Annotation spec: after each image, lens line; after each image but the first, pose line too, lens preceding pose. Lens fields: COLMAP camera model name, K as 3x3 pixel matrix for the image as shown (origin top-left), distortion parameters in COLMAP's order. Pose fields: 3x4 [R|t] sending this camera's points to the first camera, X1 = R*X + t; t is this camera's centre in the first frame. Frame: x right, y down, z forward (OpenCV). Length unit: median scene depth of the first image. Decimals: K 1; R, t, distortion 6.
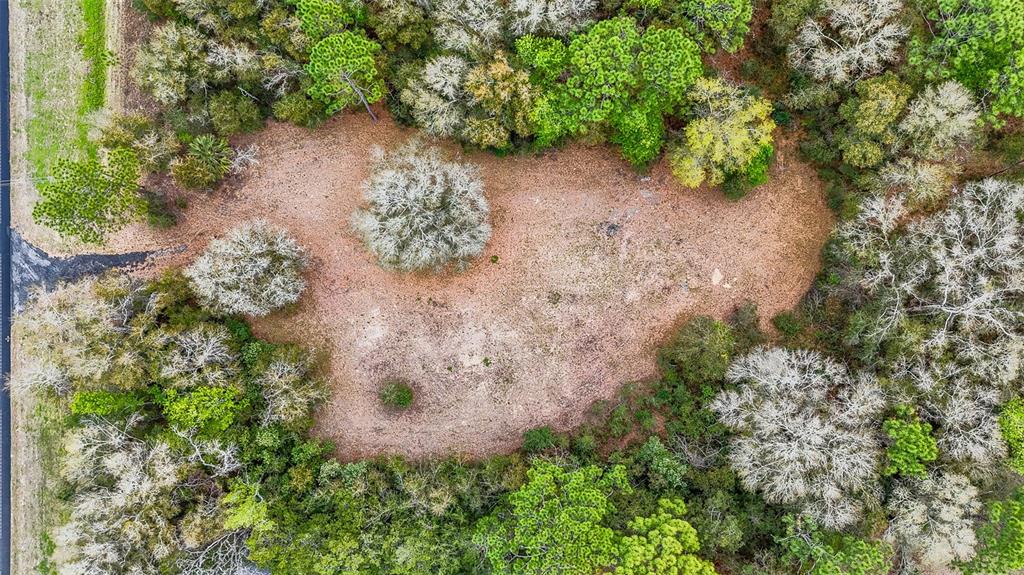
lens RADIAL K [[764.4, 0, 518.1], [0, 764.4, 286.1], [0, 0, 1]] dist [0.047702, -0.044136]
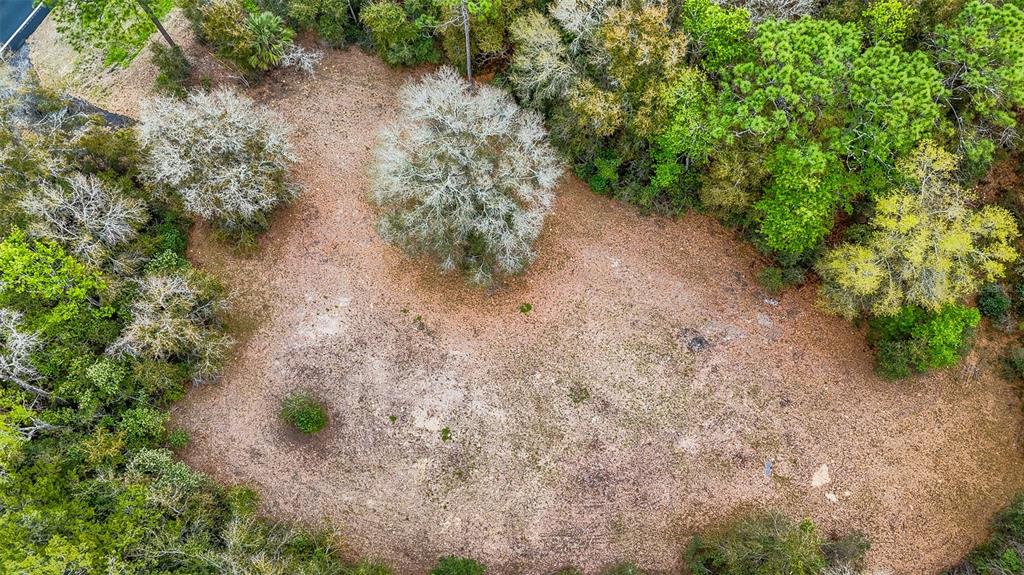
lens RADIAL K [[764.4, 0, 517.7], [0, 764.4, 284.1], [0, 0, 1]] dist [0.047702, -0.044136]
pose [[0.891043, 0.423481, -0.163419, 0.076146], [-0.453210, 0.850110, -0.268169, 0.154316], [0.025360, 0.313013, 0.949410, 0.361287]]
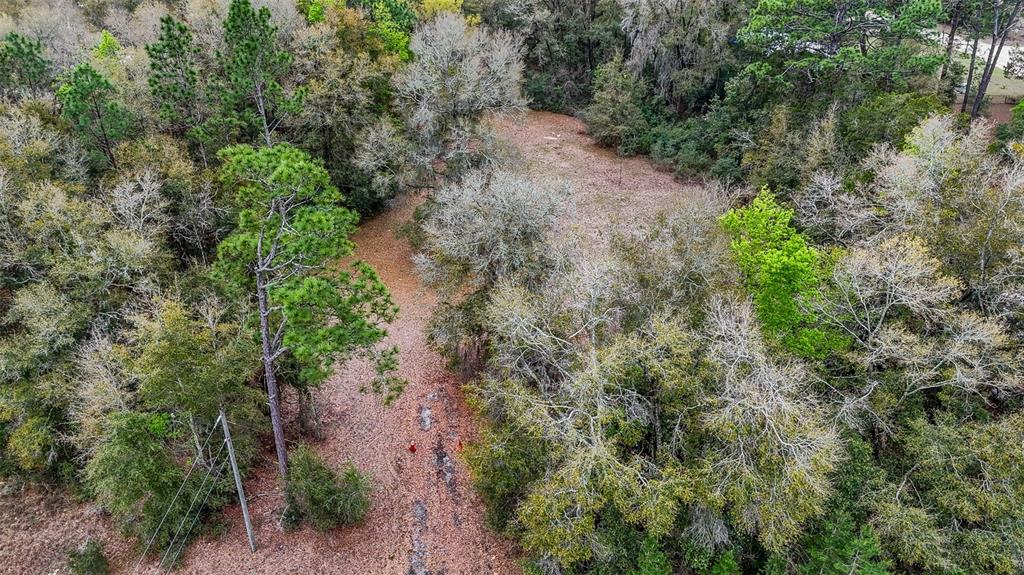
lens RADIAL K [[764.4, 0, 513.7], [0, 764.4, 281.9], [0, 0, 1]] dist [0.047702, -0.044136]
pose [[0.096030, -0.433843, 0.895856, -0.891015], [0.993749, 0.093269, -0.061355, 0.024608], [-0.056937, 0.896148, 0.440087, 0.781677]]
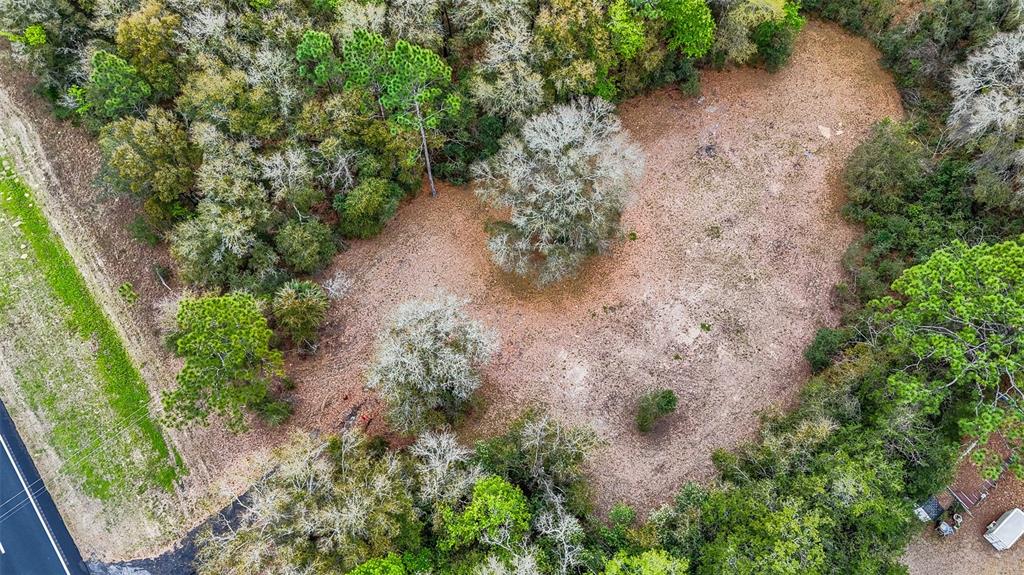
lens RADIAL K [[764.4, 0, 509.0], [0, 764.4, 281.1], [0, 0, 1]] dist [0.047702, -0.044136]
pose [[0.812231, -0.507933, 0.286854, -0.482020], [0.581619, 0.742864, -0.331472, 0.239970], [-0.044729, 0.436071, 0.898800, 0.254076]]
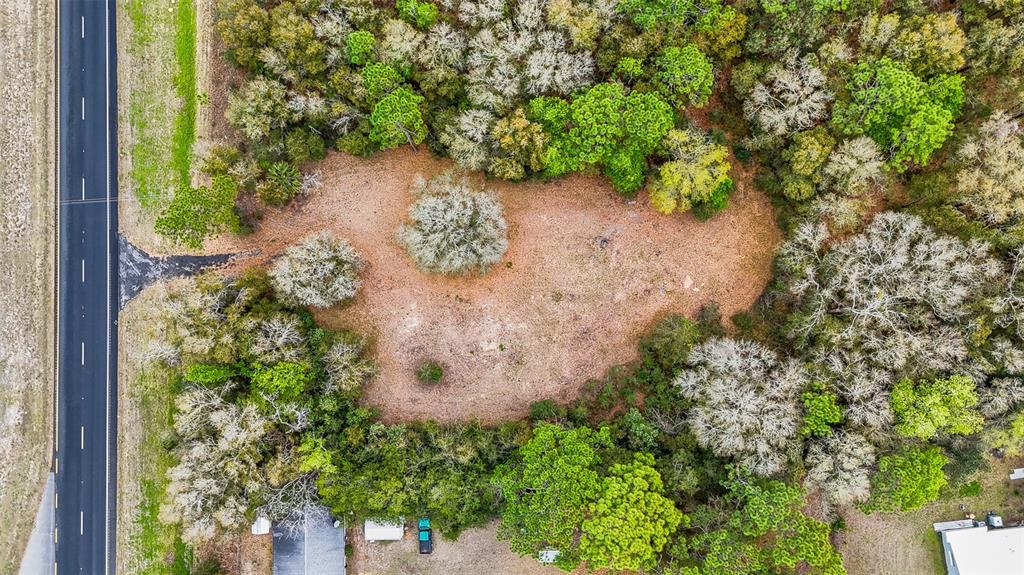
lens RADIAL K [[764.4, 0, 517.1], [0, 764.4, 286.3], [0, 0, 1]] dist [0.047702, -0.044136]
pose [[0.999829, 0.016479, -0.008440, -0.008236], [-0.016426, 0.999846, 0.006253, -0.009472], [0.008542, -0.006114, 0.999945, -0.270856]]
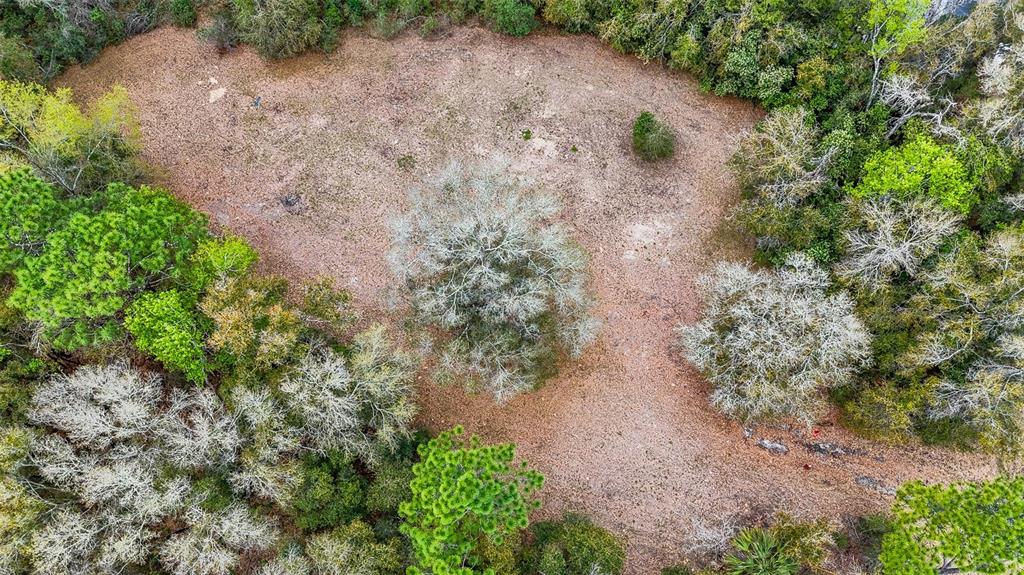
lens RADIAL K [[764.4, 0, 521.9], [0, 764.4, 282.7], [0, 0, 1]] dist [0.047702, -0.044136]
pose [[-0.871247, -0.440266, 0.217012, -0.295860], [0.490004, -0.805988, 0.332083, -0.304162], [0.028704, 0.395664, 0.917947, 0.400208]]
